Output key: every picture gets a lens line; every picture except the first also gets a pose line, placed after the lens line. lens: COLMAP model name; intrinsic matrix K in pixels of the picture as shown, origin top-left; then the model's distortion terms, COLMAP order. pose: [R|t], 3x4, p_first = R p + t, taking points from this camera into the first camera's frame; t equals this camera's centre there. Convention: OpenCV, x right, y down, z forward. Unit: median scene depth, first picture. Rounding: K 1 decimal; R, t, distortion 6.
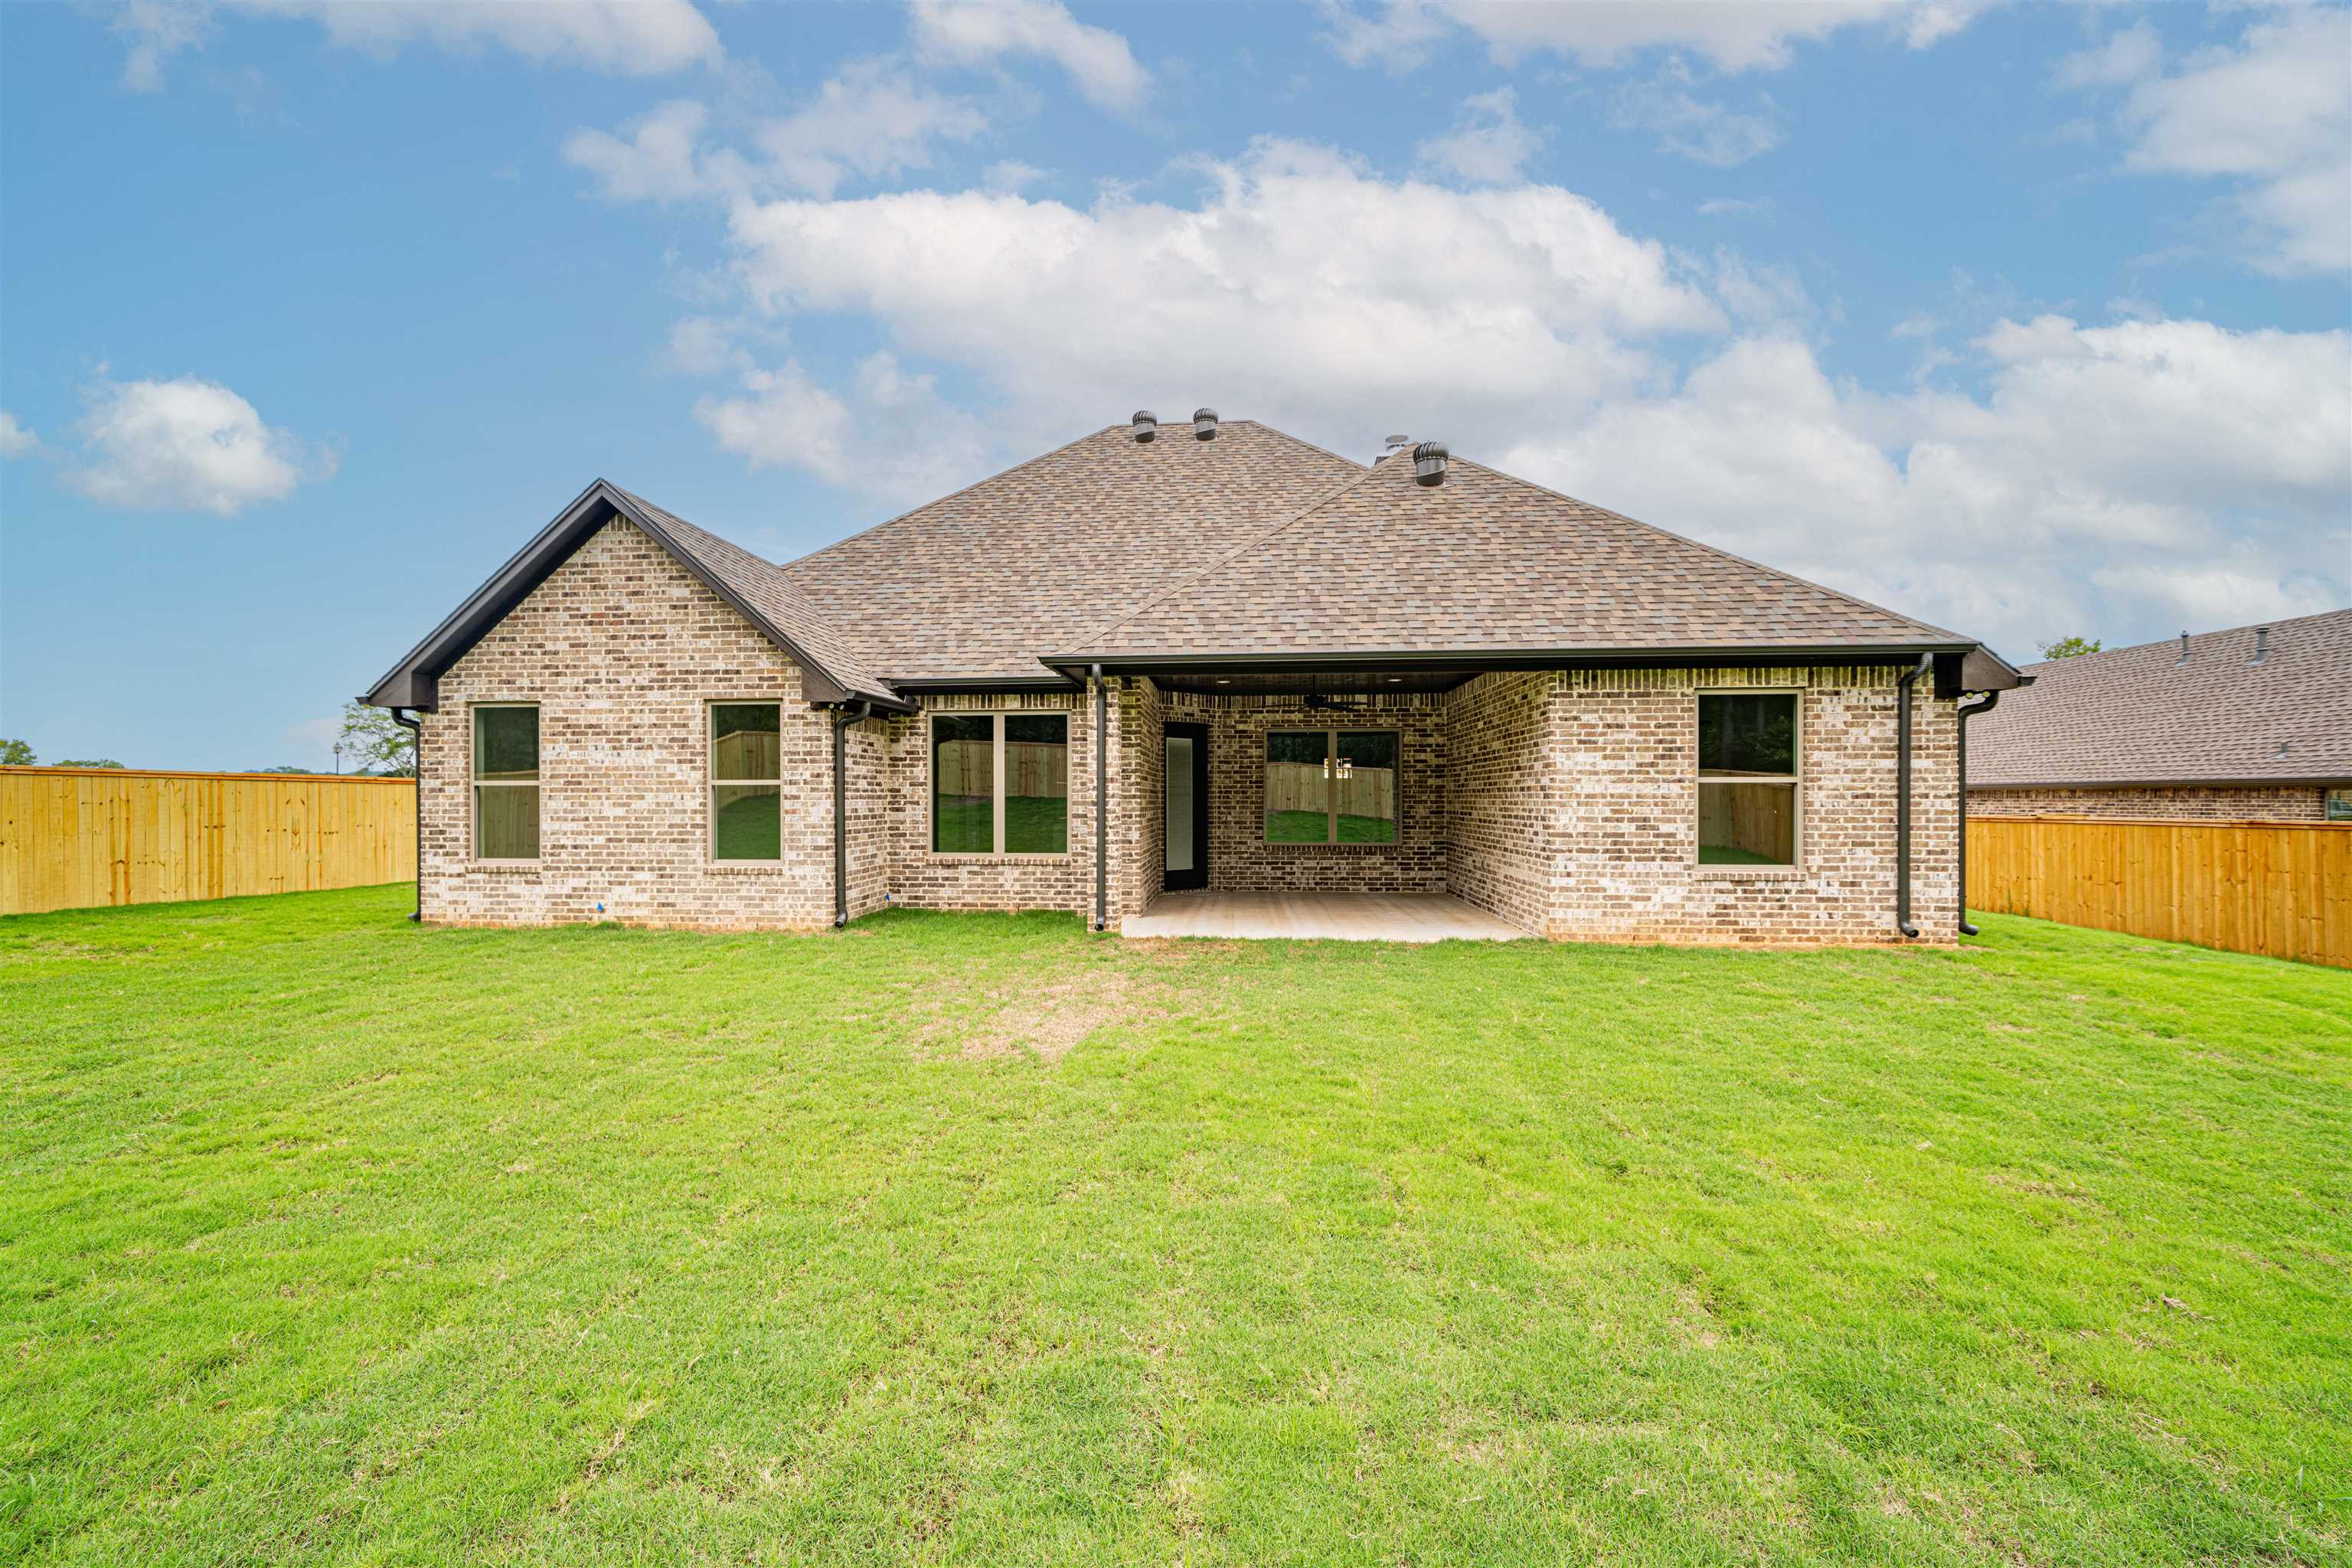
lens RADIAL K [[964.8, 0, 1165.5], [0, 964.8, 796.8], [0, 0, 1]] dist [0.001852, 0.000071]
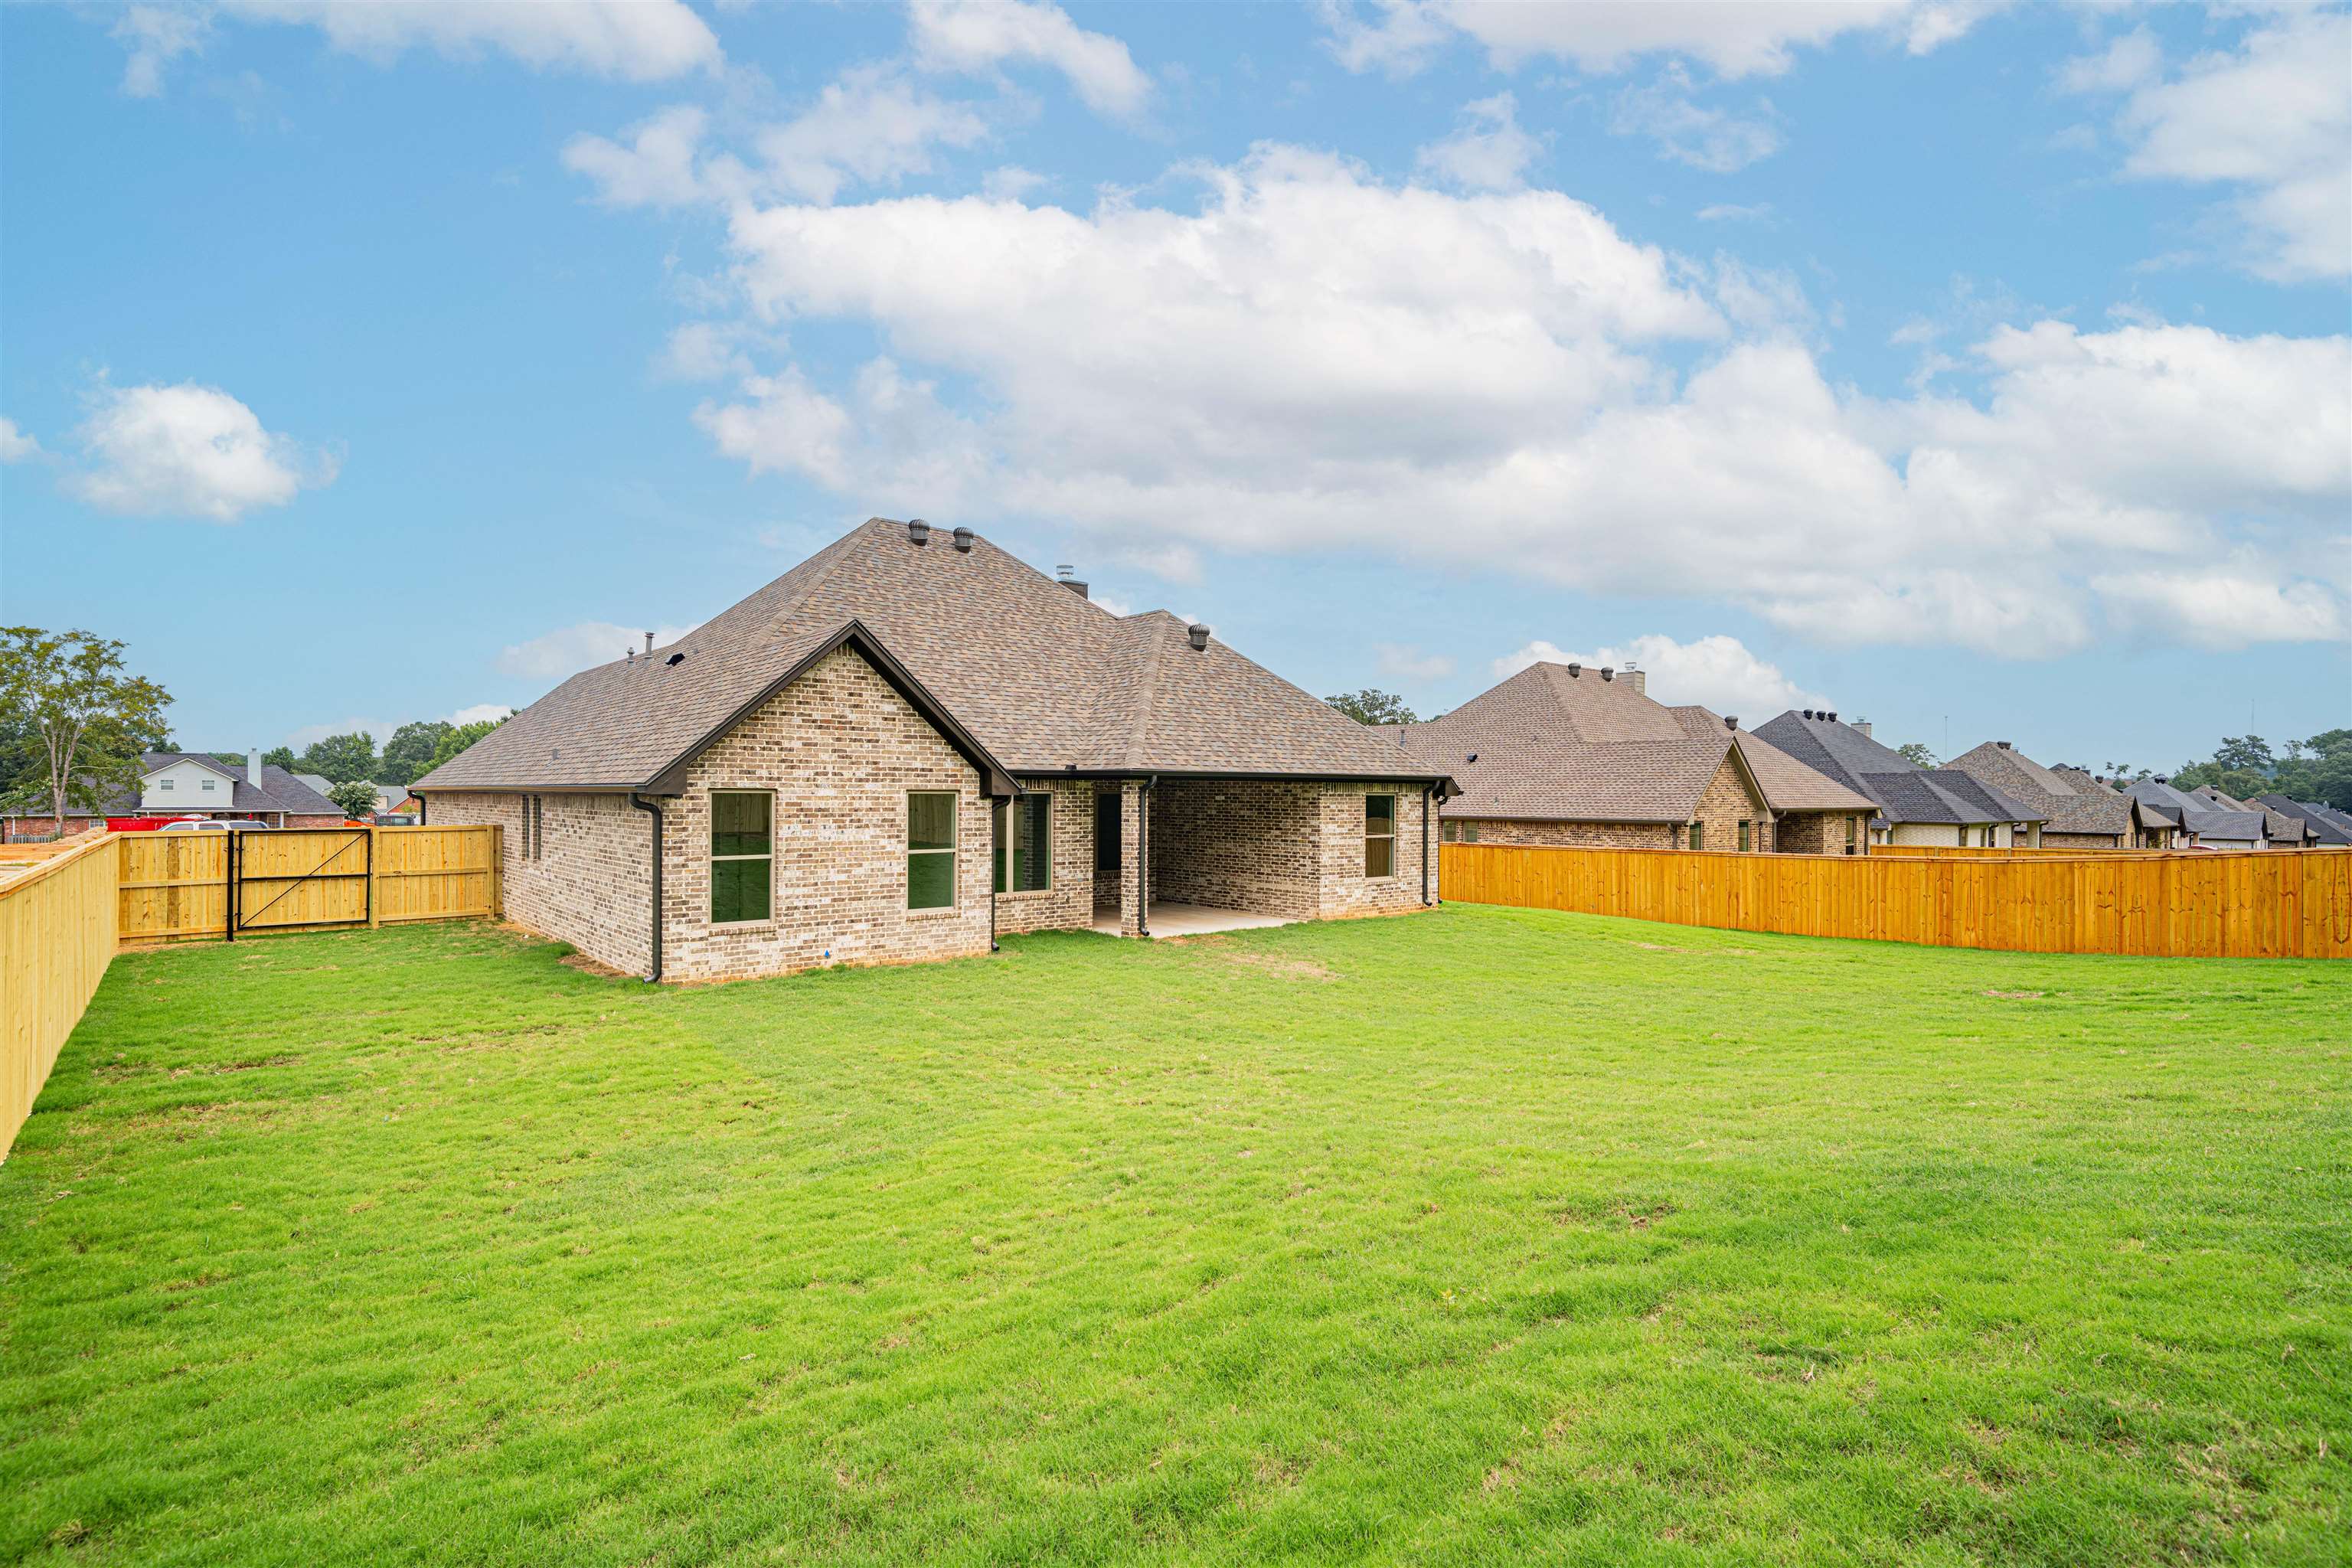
lens RADIAL K [[1132.8, 0, 1172.7], [0, 1132.8, 785.5], [0, 0, 1]] dist [0.005680, 0.001859]
pose [[0.694535, 0.009018, 0.719403, -1.334528], [-0.007173, 0.999959, -0.005610, -0.099725], [-0.719424, -0.001264, 0.694570, -0.346718]]
